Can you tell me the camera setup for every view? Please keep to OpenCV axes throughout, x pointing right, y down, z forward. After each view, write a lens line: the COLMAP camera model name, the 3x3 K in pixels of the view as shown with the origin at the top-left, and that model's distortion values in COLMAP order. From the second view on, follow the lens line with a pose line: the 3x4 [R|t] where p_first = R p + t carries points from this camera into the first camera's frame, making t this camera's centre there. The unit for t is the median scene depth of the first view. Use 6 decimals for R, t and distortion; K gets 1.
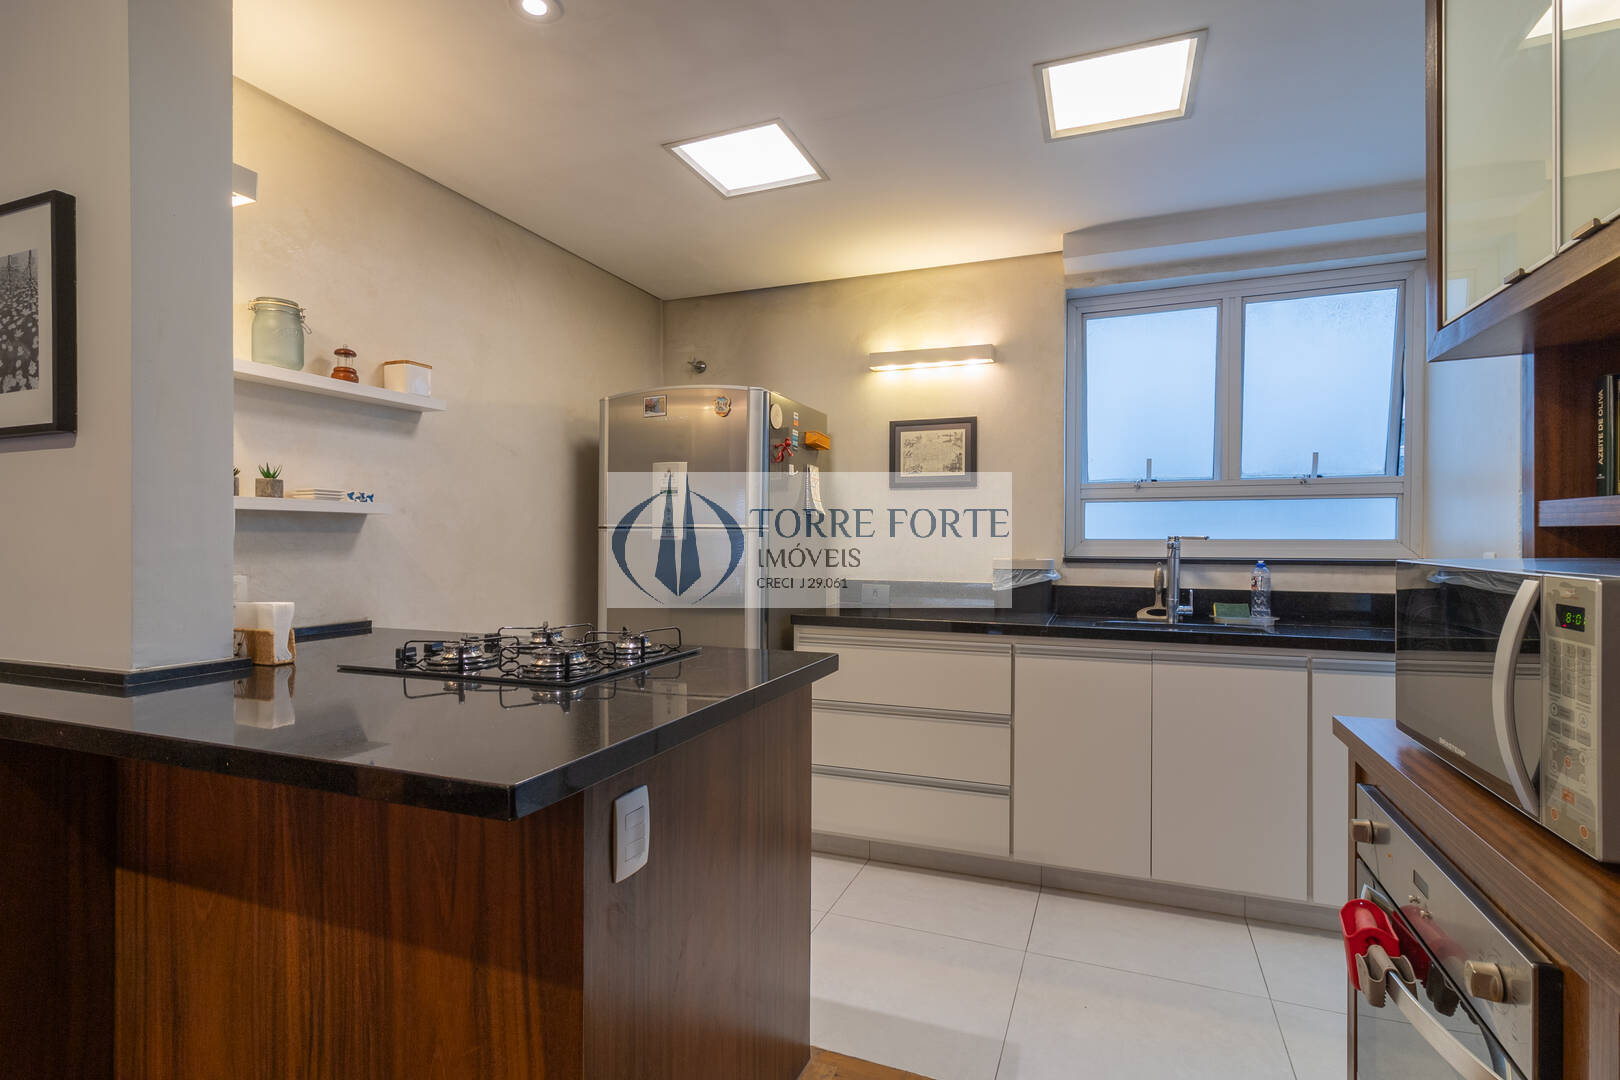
lens RADIAL K [[729.3, 0, 847.9], [0, 729.3, 547.0], [0, 0, 1]] dist [-0.002226, -0.000098]
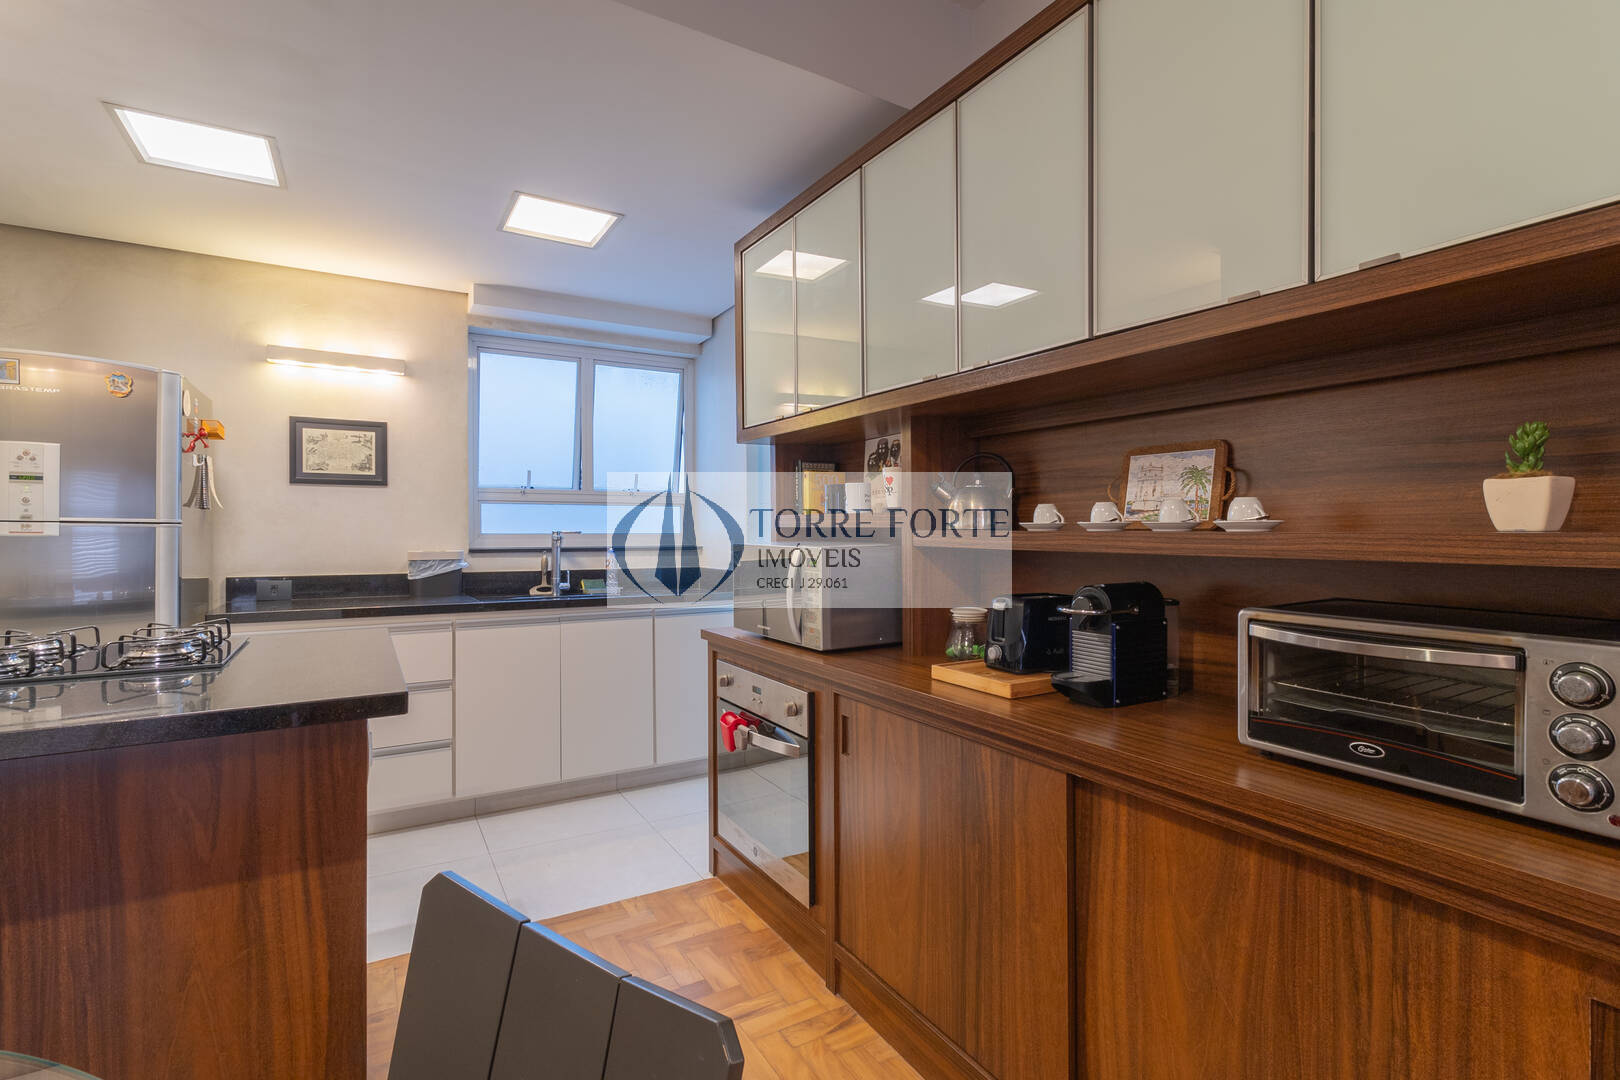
lens RADIAL K [[734.4, 0, 786.3], [0, 734.4, 537.0], [0, 0, 1]] dist [-0.000399, 0.000273]
pose [[0.636176, -0.006707, 0.771515, -0.323461], [0.010461, 0.999945, 0.000067, 0.000065], [-0.771473, 0.008028, 0.636211, -0.181565]]
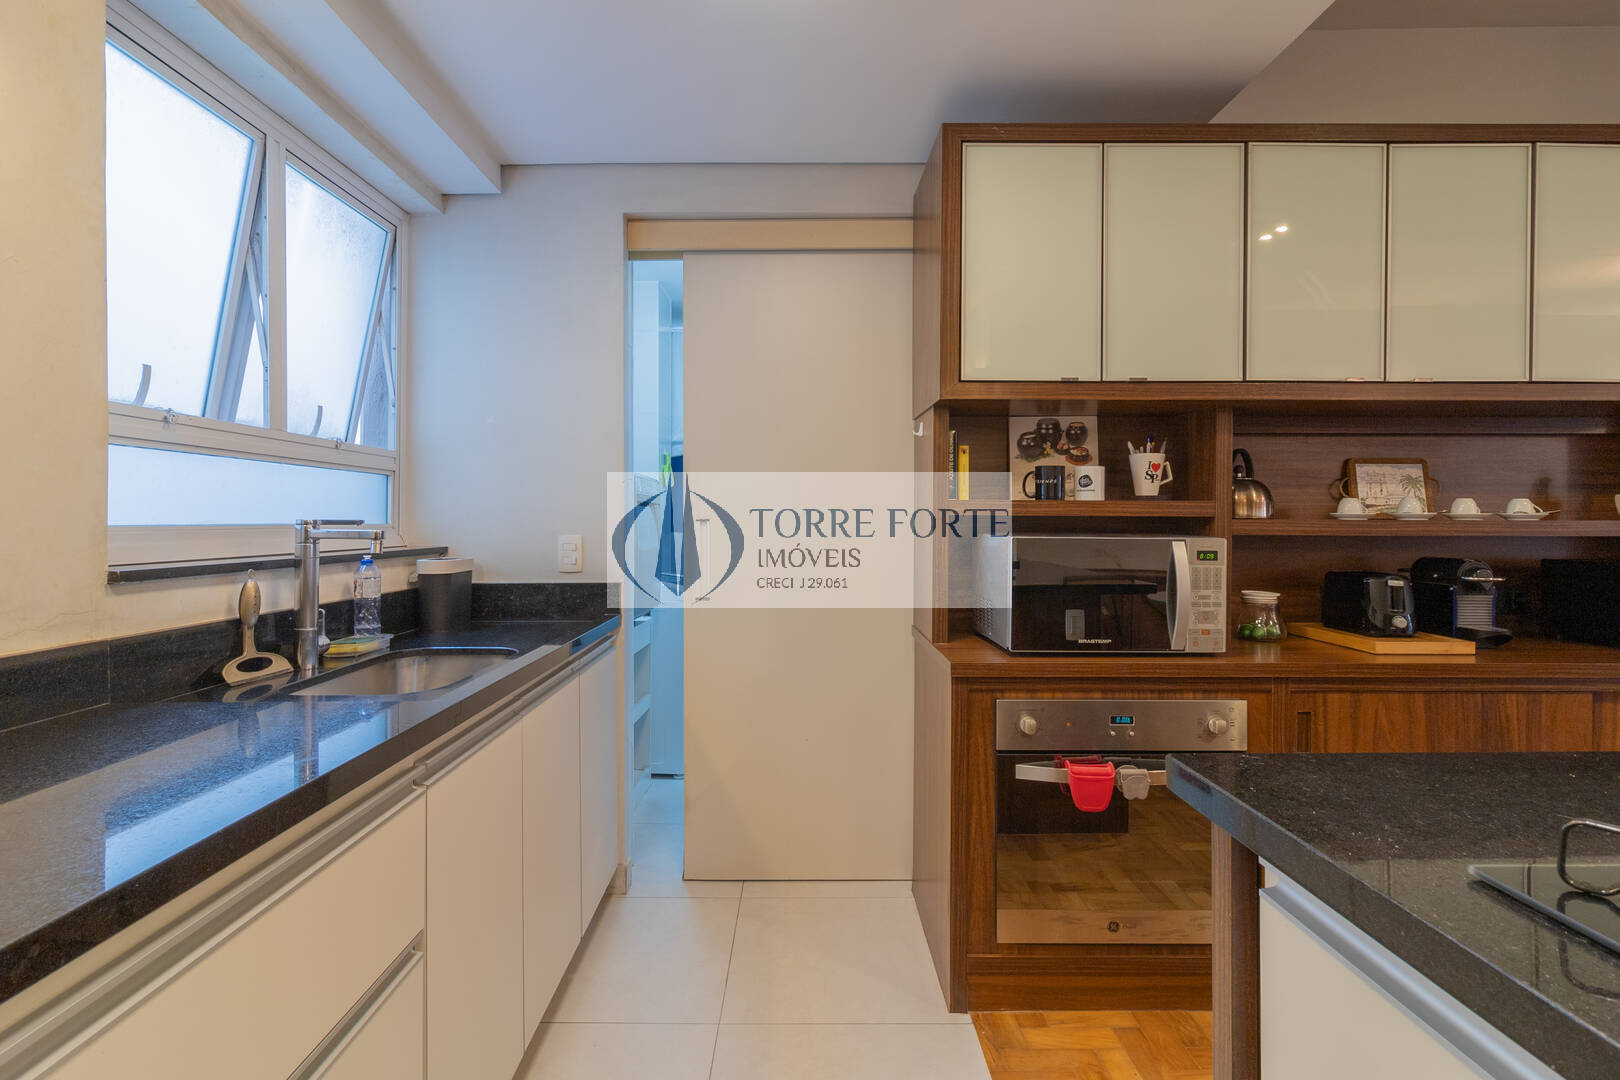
lens RADIAL K [[748.2, 0, 811.4], [0, 748.2, 515.1], [0, 0, 1]] dist [0.000337, -0.000124]
pose [[-0.346226, 0.000752, 0.938151, -0.243040], [0.012075, 0.999920, 0.003655, -0.017349], [-0.938073, 0.012593, -0.346208, 0.818220]]
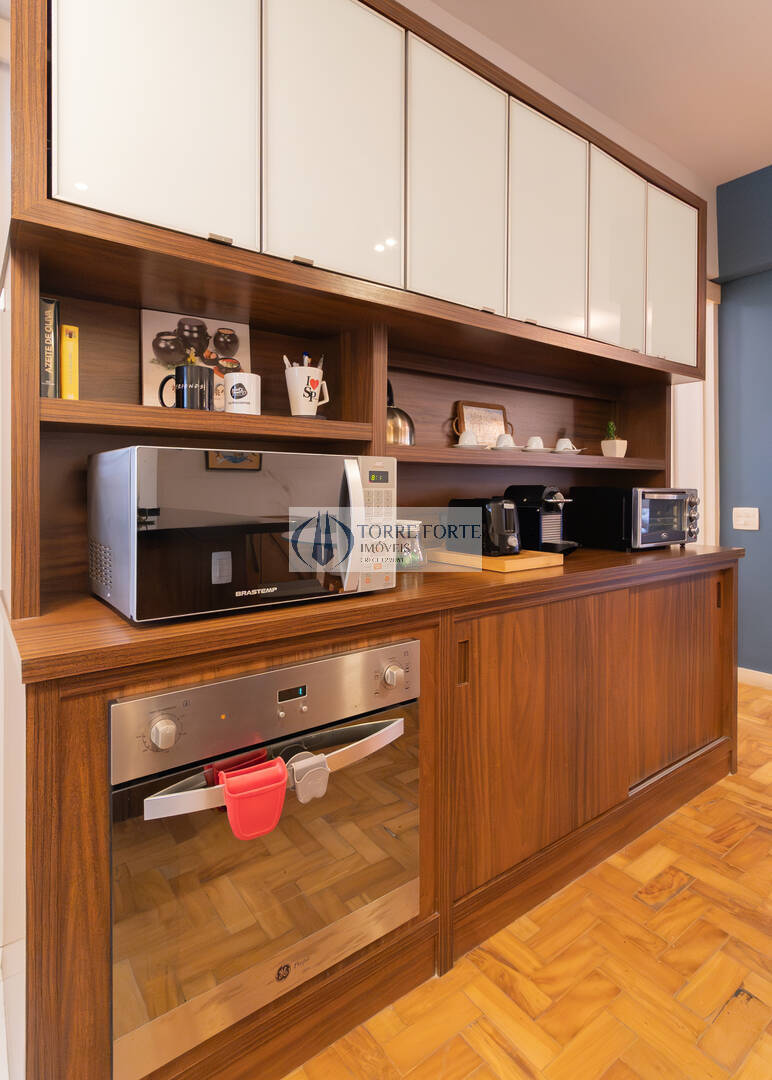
lens RADIAL K [[550.1, 0, 370.6], [0, 550.1, 488.8], [0, 0, 1]] dist [-0.001640, 0.000424]
pose [[-0.826520, -0.002635, 0.562902, 0.027519], [0.009537, 0.999780, 0.018683, 0.026415], [-0.562827, 0.020811, -0.826313, 0.608856]]
